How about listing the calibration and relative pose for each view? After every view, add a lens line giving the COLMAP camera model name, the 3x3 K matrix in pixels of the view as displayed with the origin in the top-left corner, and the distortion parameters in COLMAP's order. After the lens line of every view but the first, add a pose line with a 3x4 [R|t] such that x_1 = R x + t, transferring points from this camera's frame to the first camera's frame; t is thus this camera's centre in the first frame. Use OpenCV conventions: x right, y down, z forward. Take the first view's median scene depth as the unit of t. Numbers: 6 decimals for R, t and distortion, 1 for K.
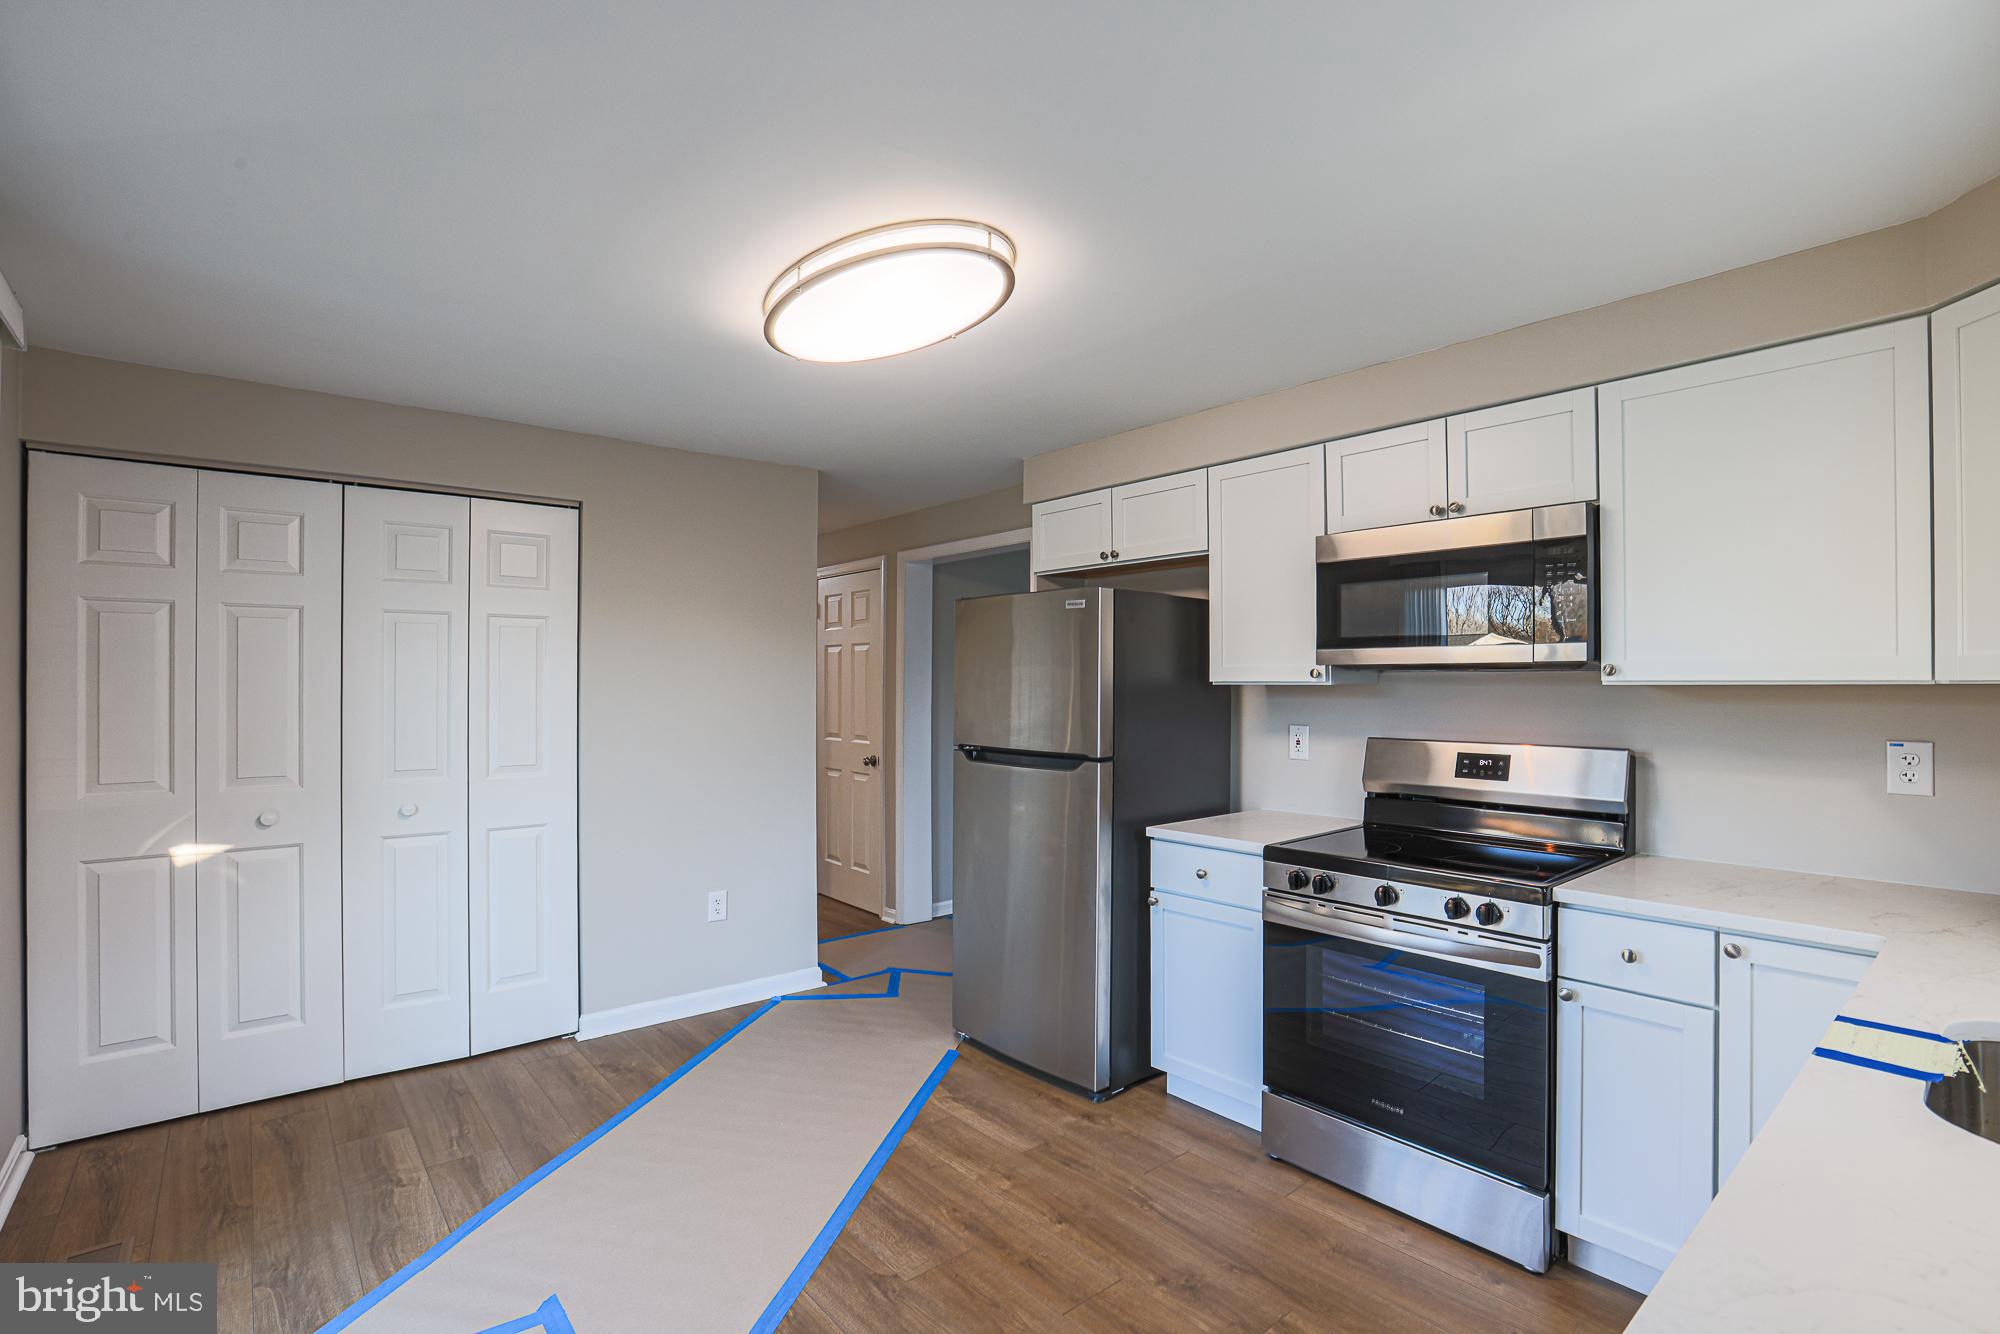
lens RADIAL K [[918.2, 0, 1003.4], [0, 918.2, 667.8], [0, 0, 1]] dist [-0.061644, 0.023661]
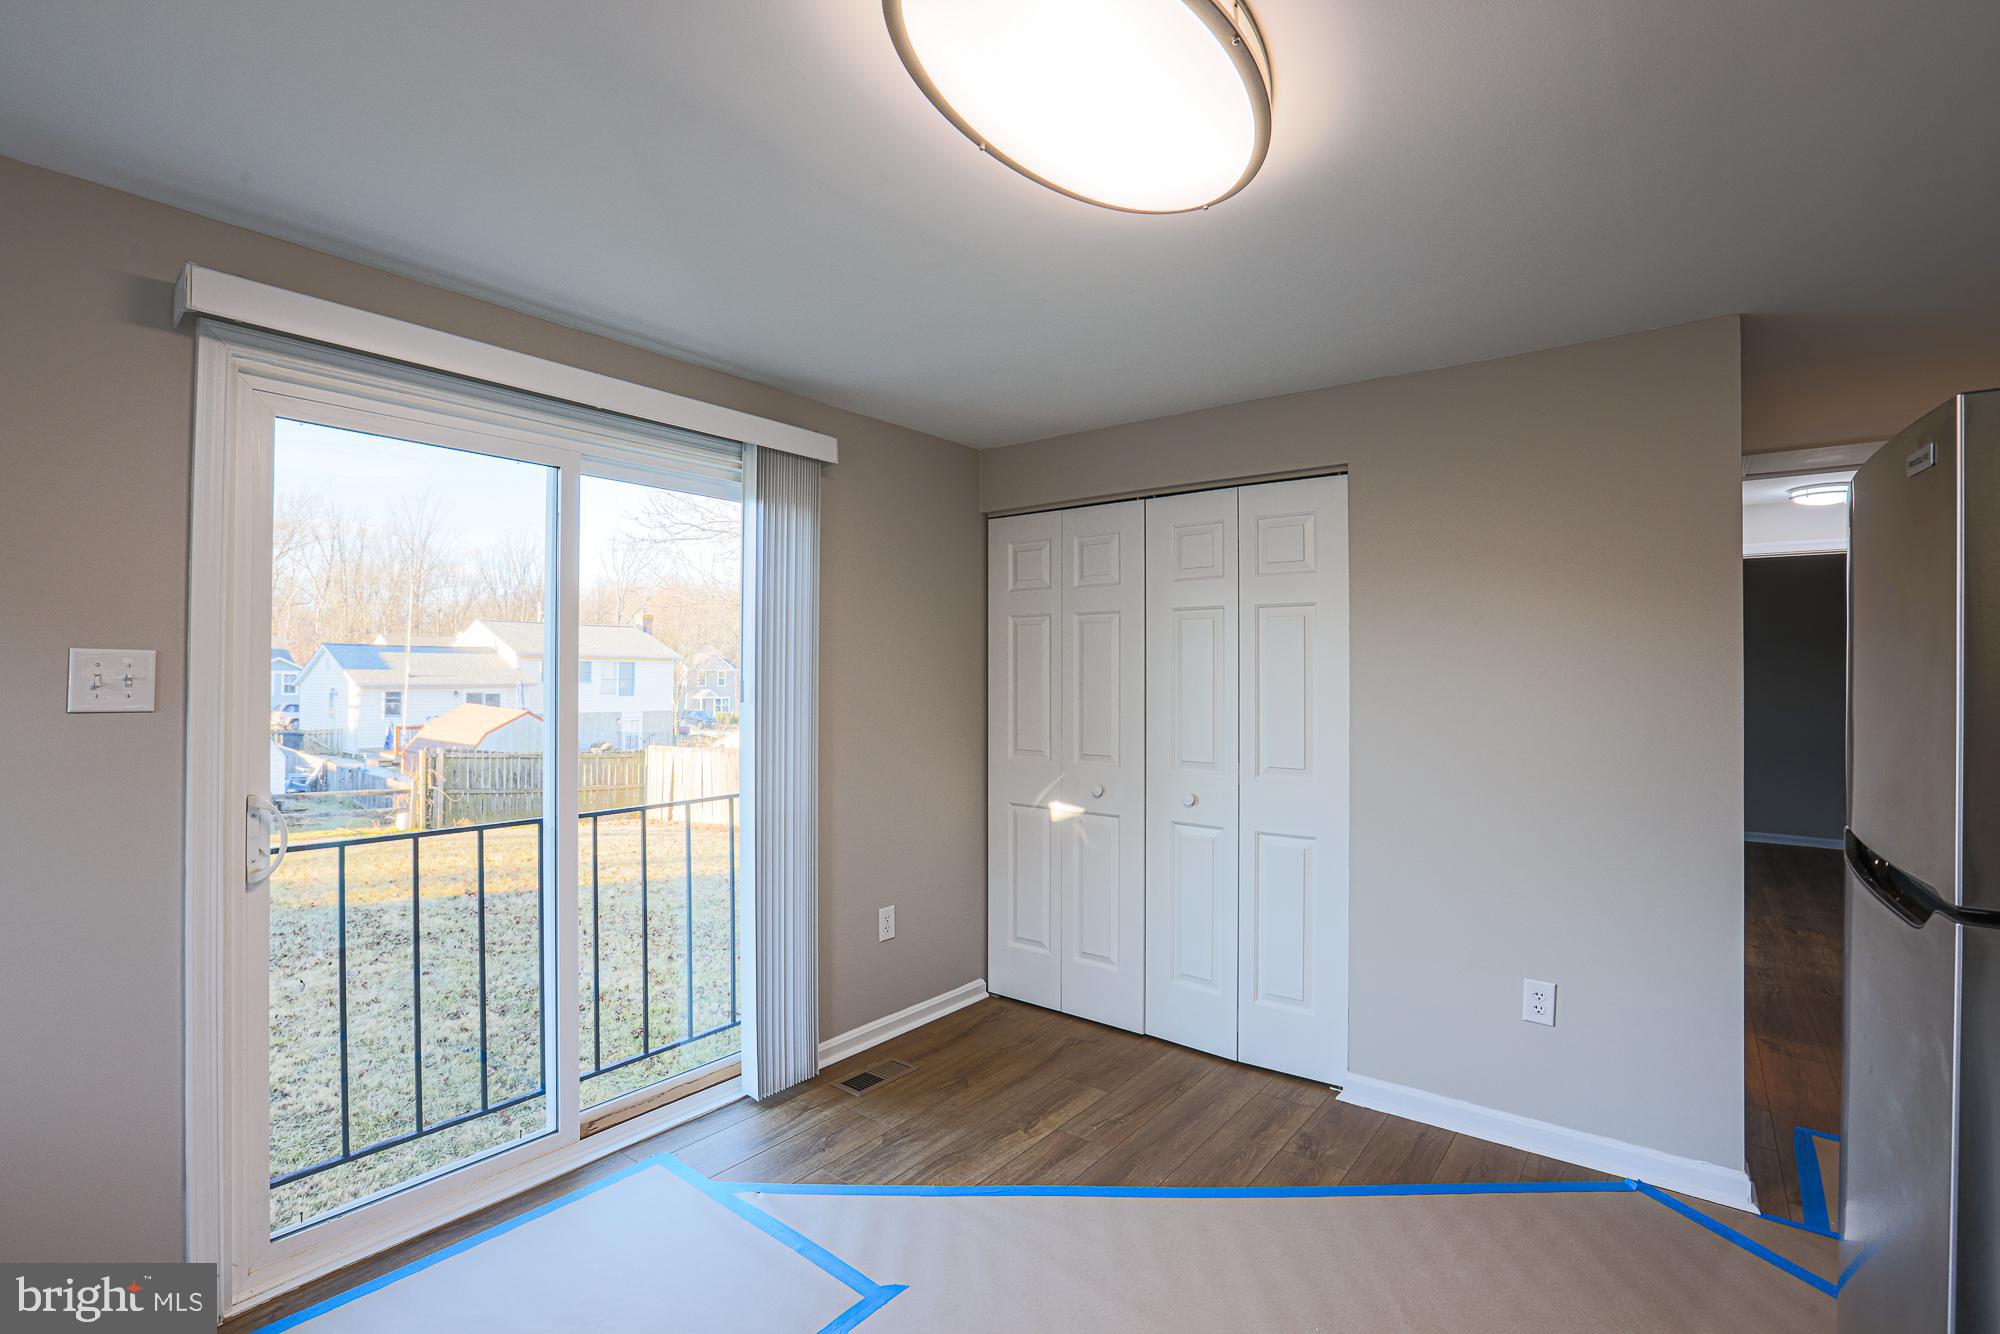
lens RADIAL K [[918.2, 0, 1003.4], [0, 918.2, 667.8], [0, 0, 1]] dist [-0.061644, 0.023661]
pose [[0.209501, -0.008182, -0.977774, 0.369407], [0.014061, 0.999887, -0.005355, 0.009917], [0.977707, -0.012626, 0.209593, 0.647562]]
